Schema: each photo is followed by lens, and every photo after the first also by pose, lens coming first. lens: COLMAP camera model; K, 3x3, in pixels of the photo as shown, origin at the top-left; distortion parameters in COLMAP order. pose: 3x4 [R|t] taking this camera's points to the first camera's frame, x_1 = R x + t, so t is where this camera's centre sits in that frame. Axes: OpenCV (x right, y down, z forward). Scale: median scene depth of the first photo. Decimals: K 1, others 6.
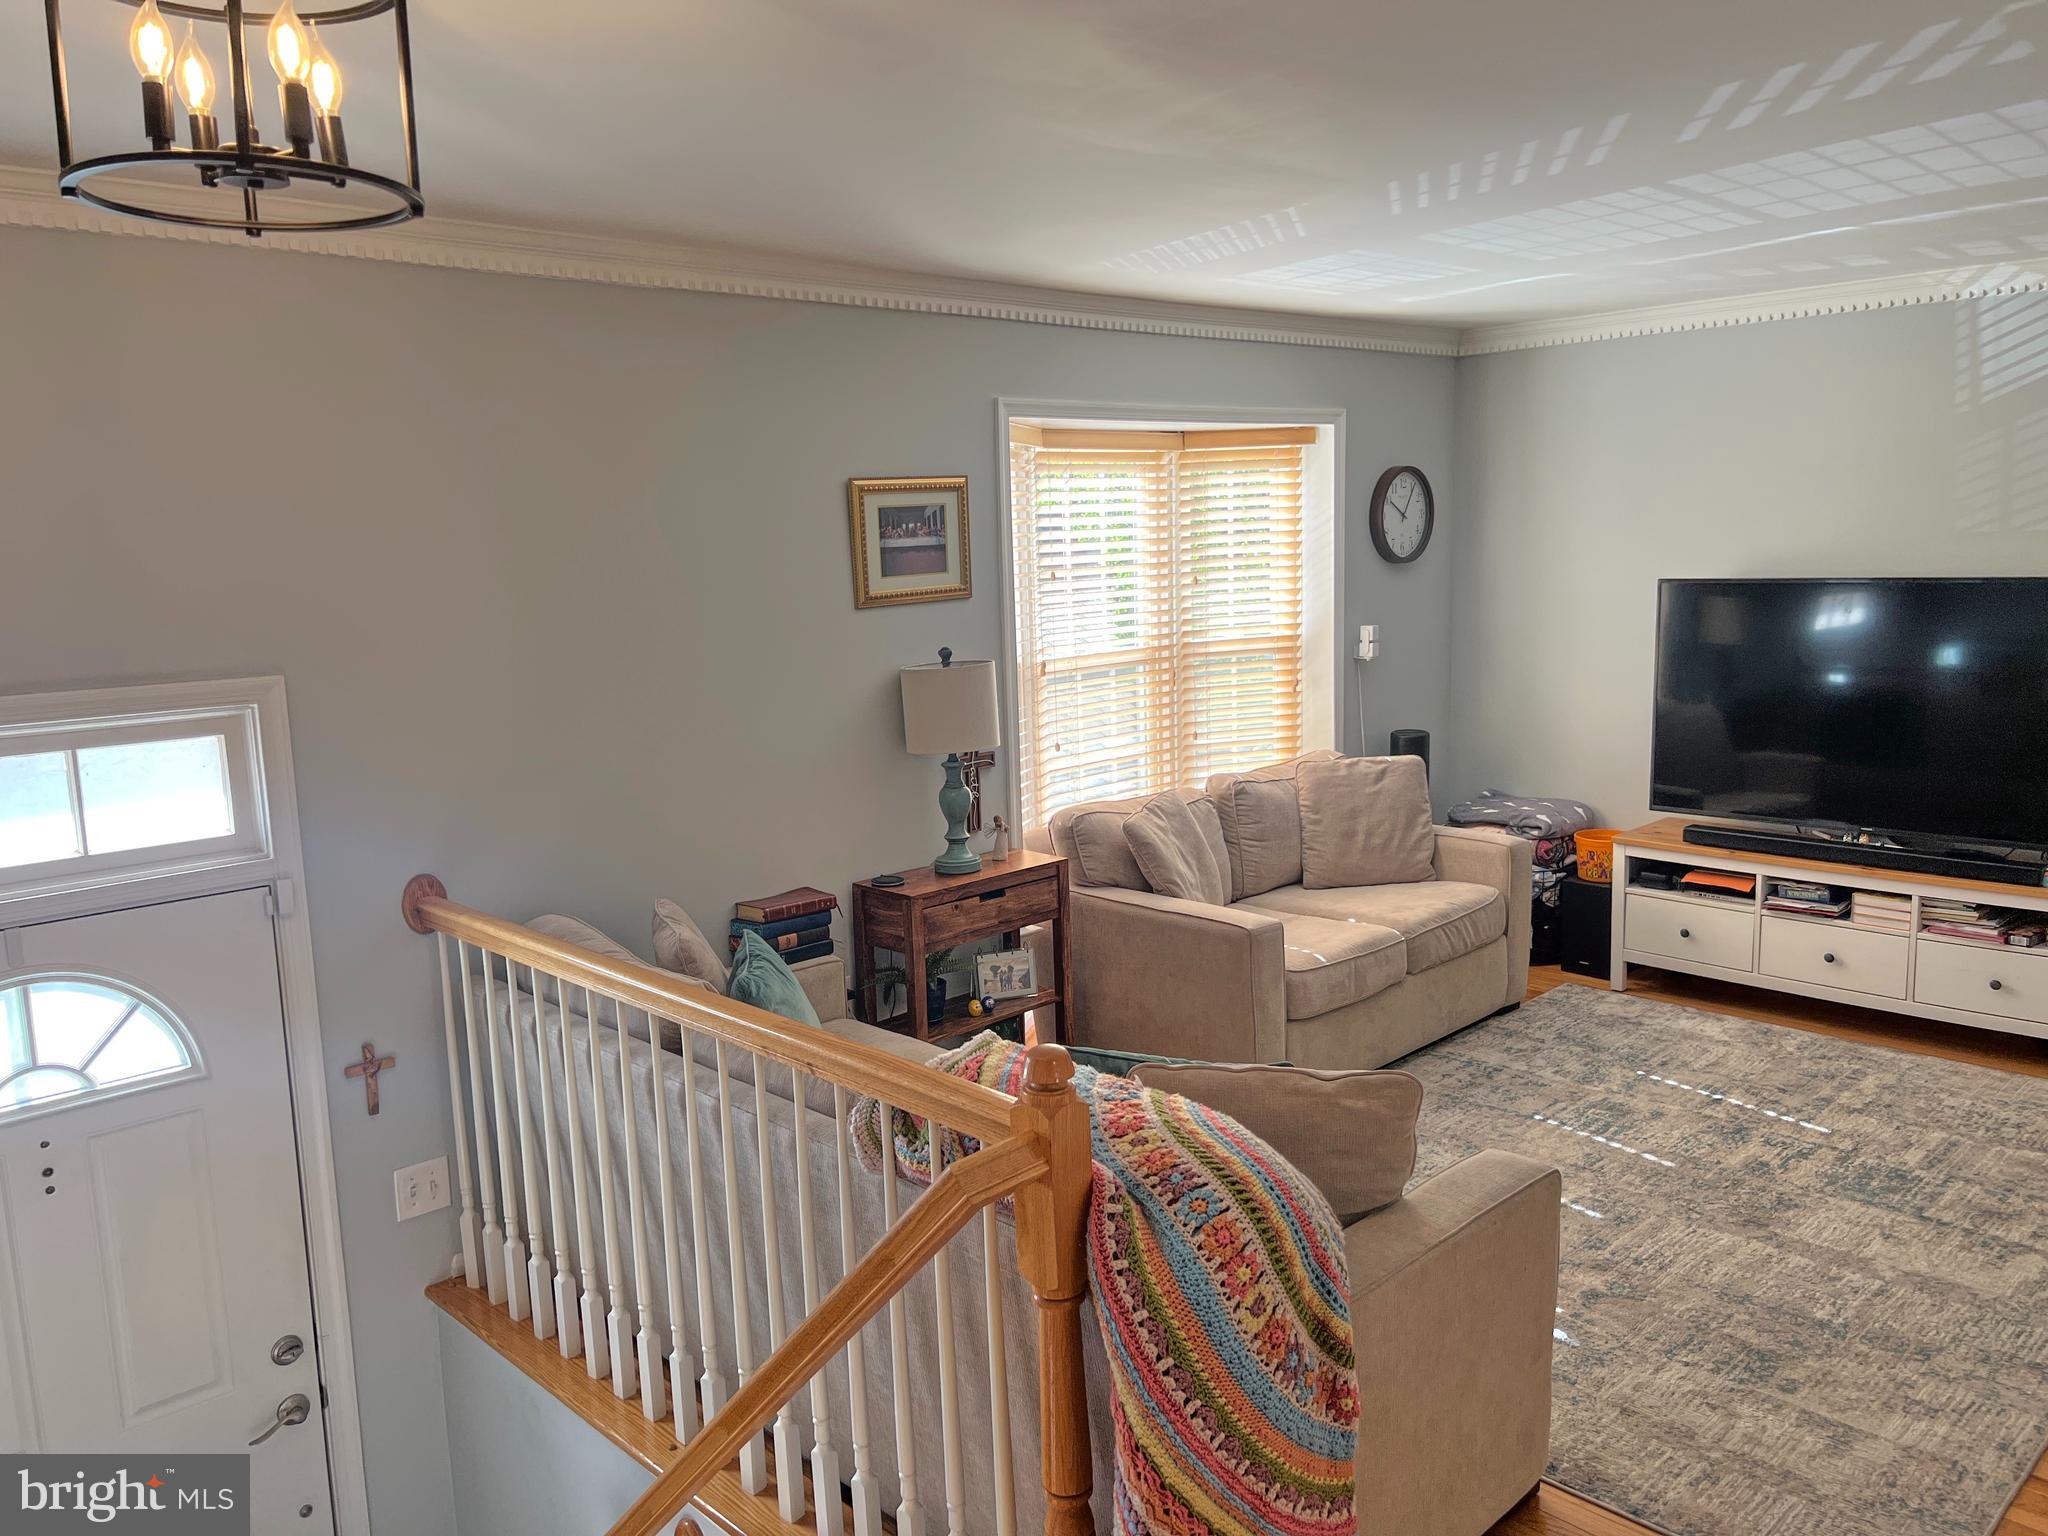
lens RADIAL K [[1536.2, 0, 1024.0], [0, 1536.2, 774.1], [0, 0, 1]] dist [0.059551, -0.066554]
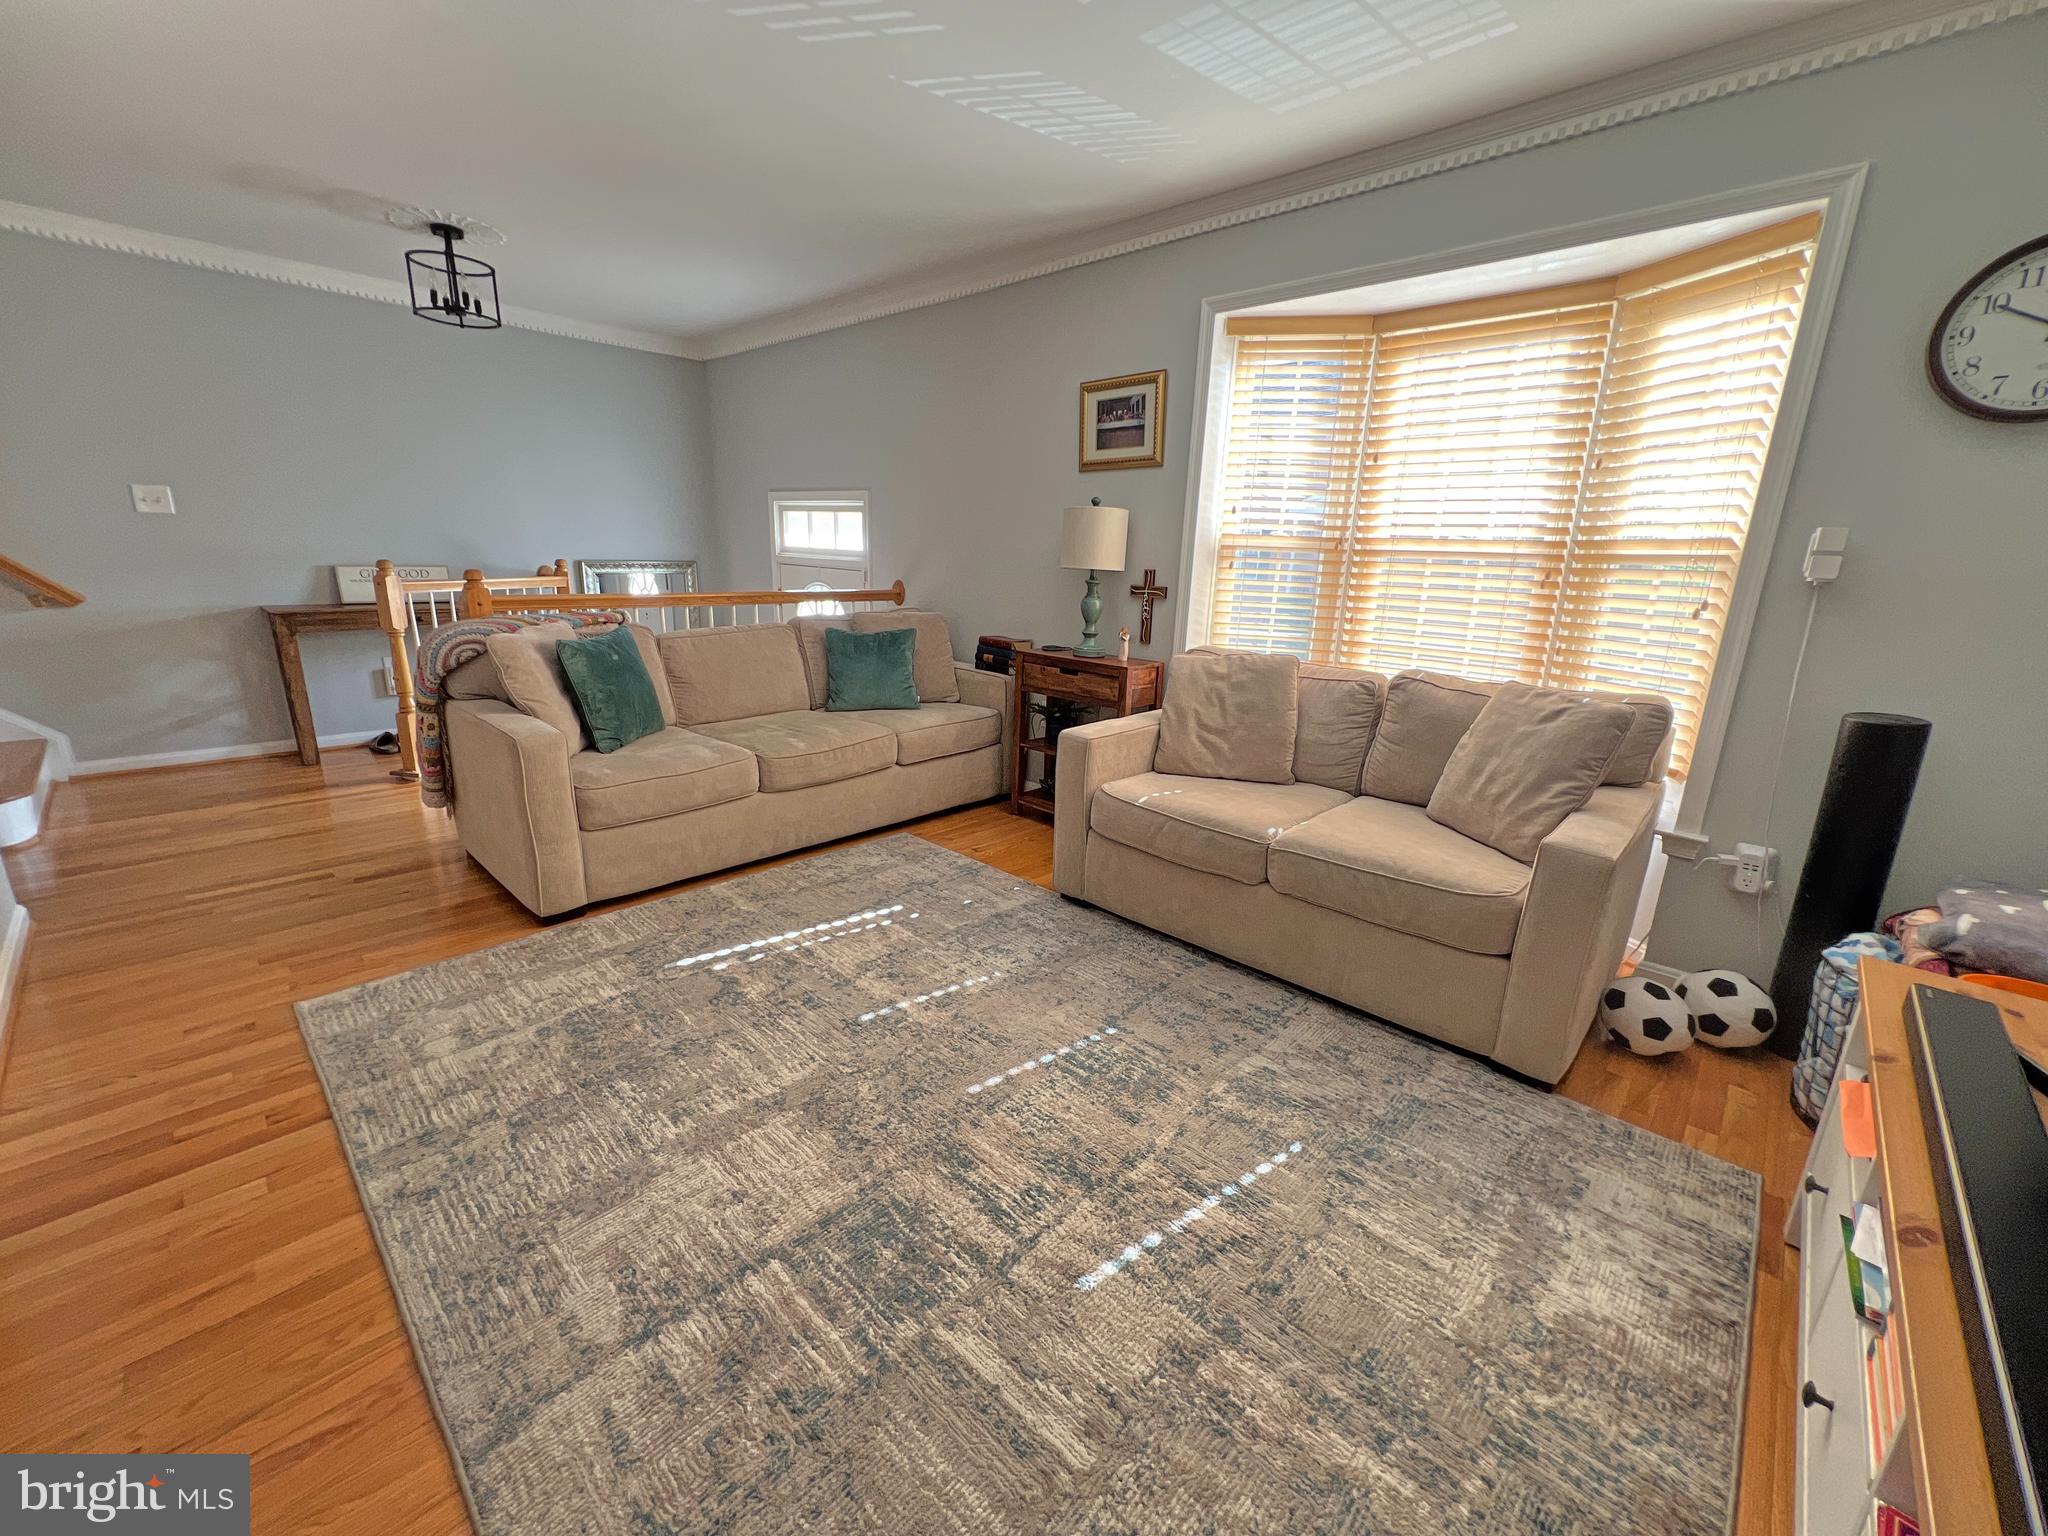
lens RADIAL K [[821.8, 0, 1024.4], [0, 821.8, 764.1], [0, 0, 1]] dist [-0.002046, 0.000615]
pose [[0.044656, 0.290436, -0.955852, 0.687394], [-0.192124, 0.941442, 0.277082, -0.043080], [0.980354, 0.171269, 0.097840, 0.814500]]
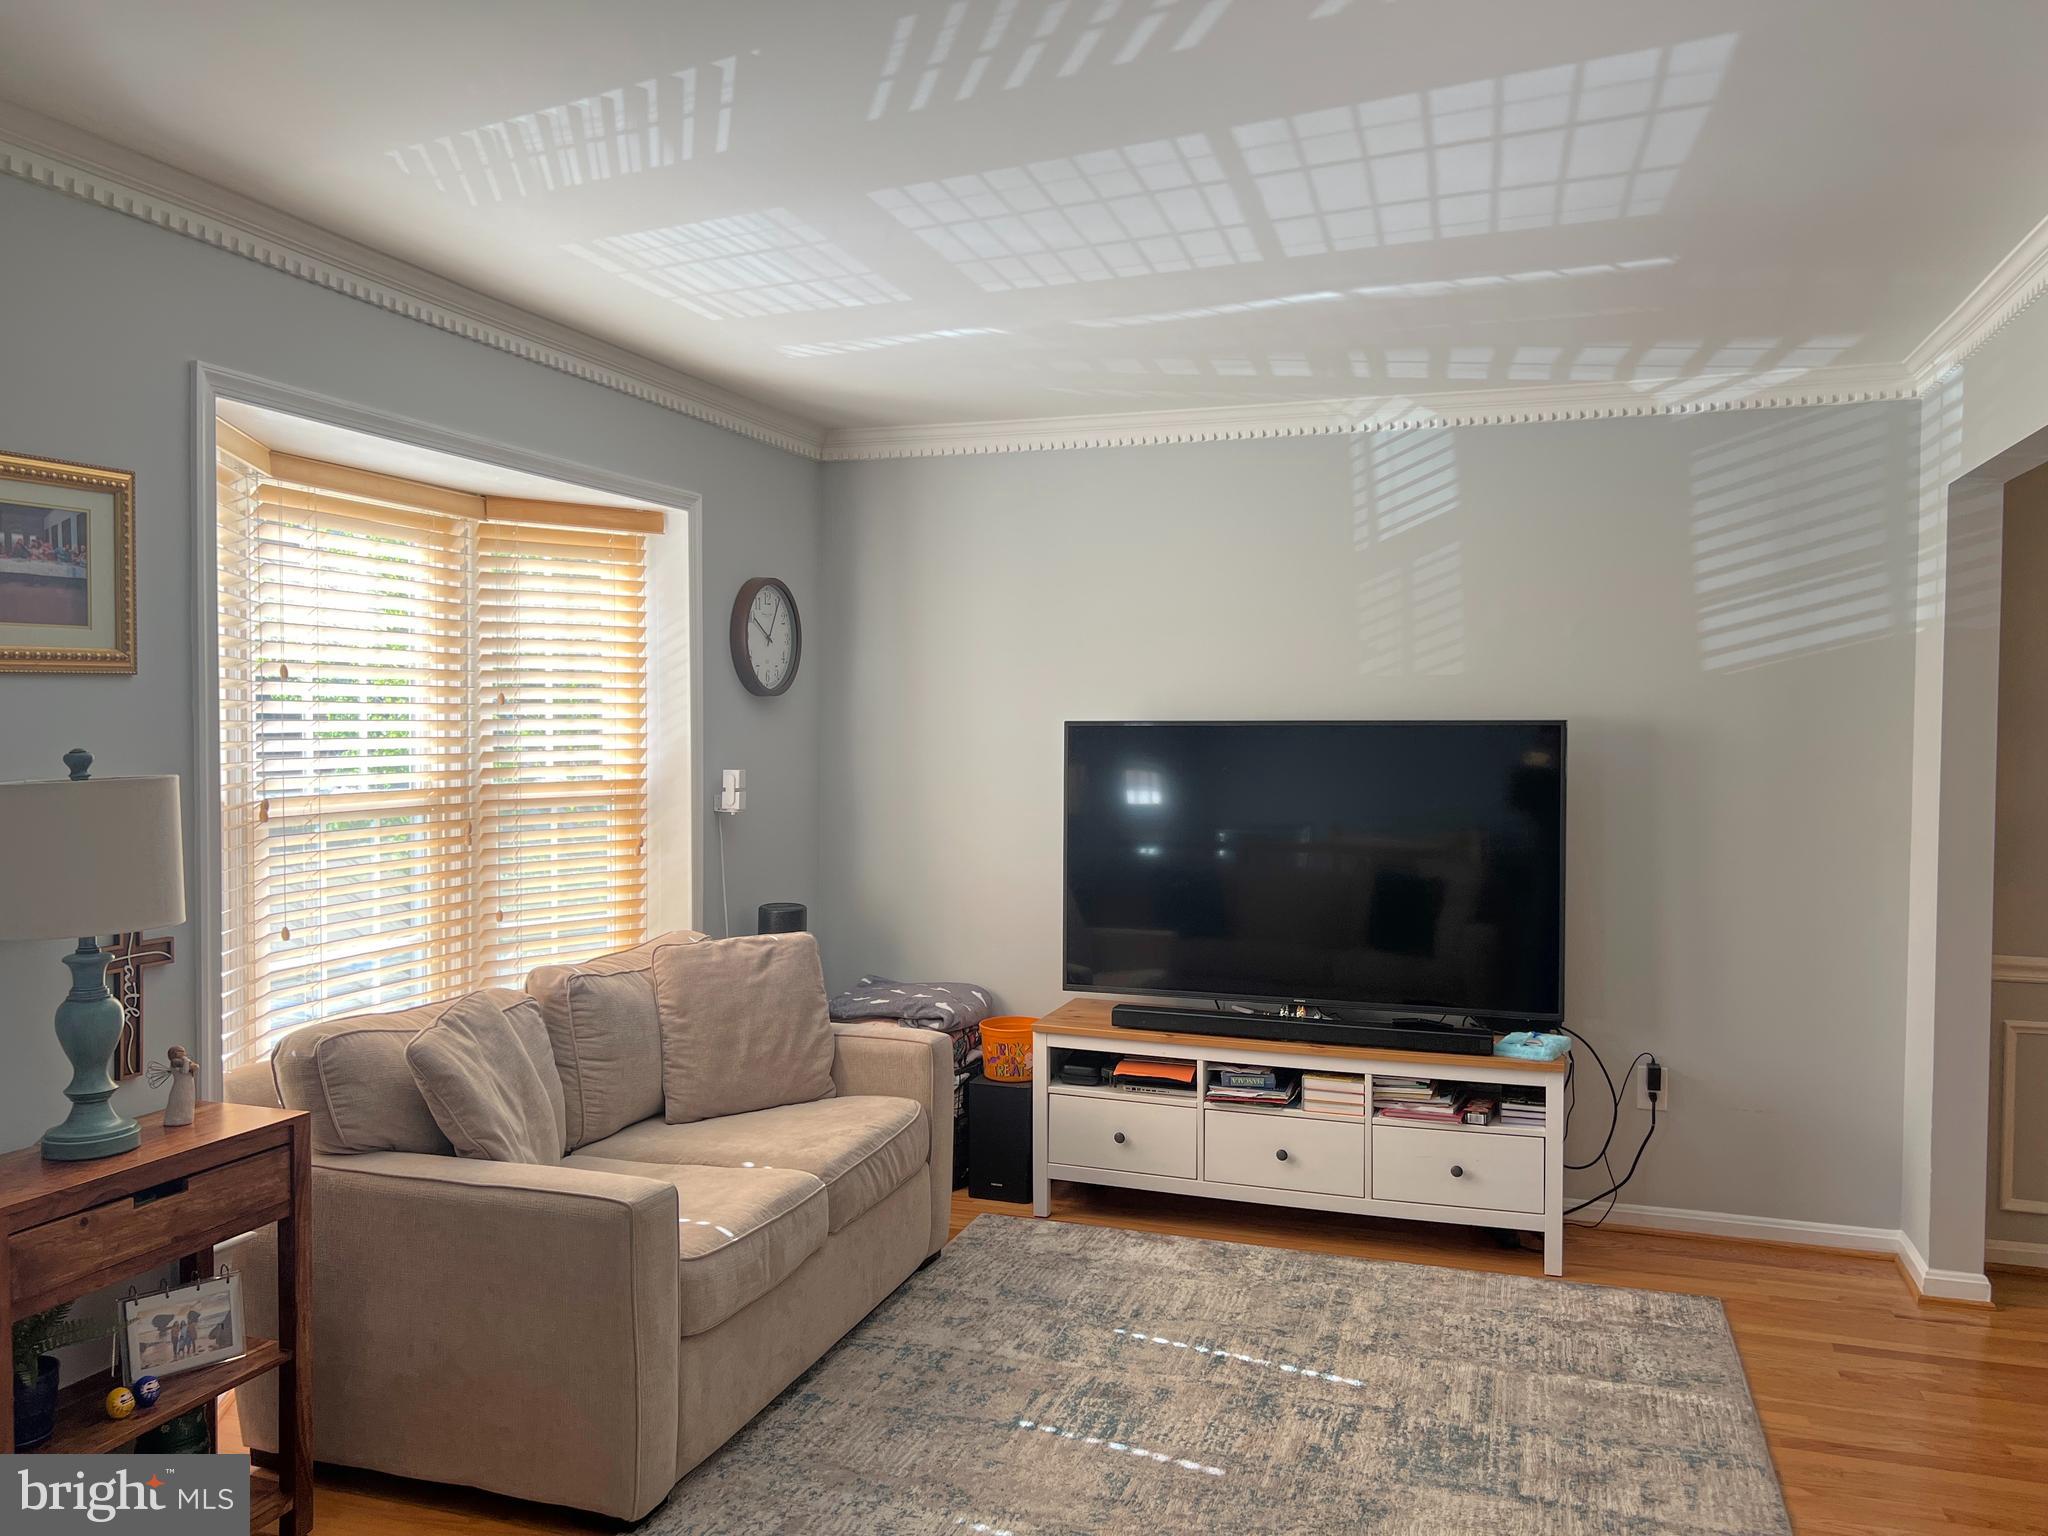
lens RADIAL K [[1536.2, 0, 1033.3], [0, 1536.2, 770.5], [0, 0, 1]] dist [0.059551, -0.066554]
pose [[0.883583, 0.023323, 0.467694, -0.007798], [0.040146, 0.991309, -0.125280, 0.009636], [-0.466551, 0.129472, 0.874967, 0.304677]]
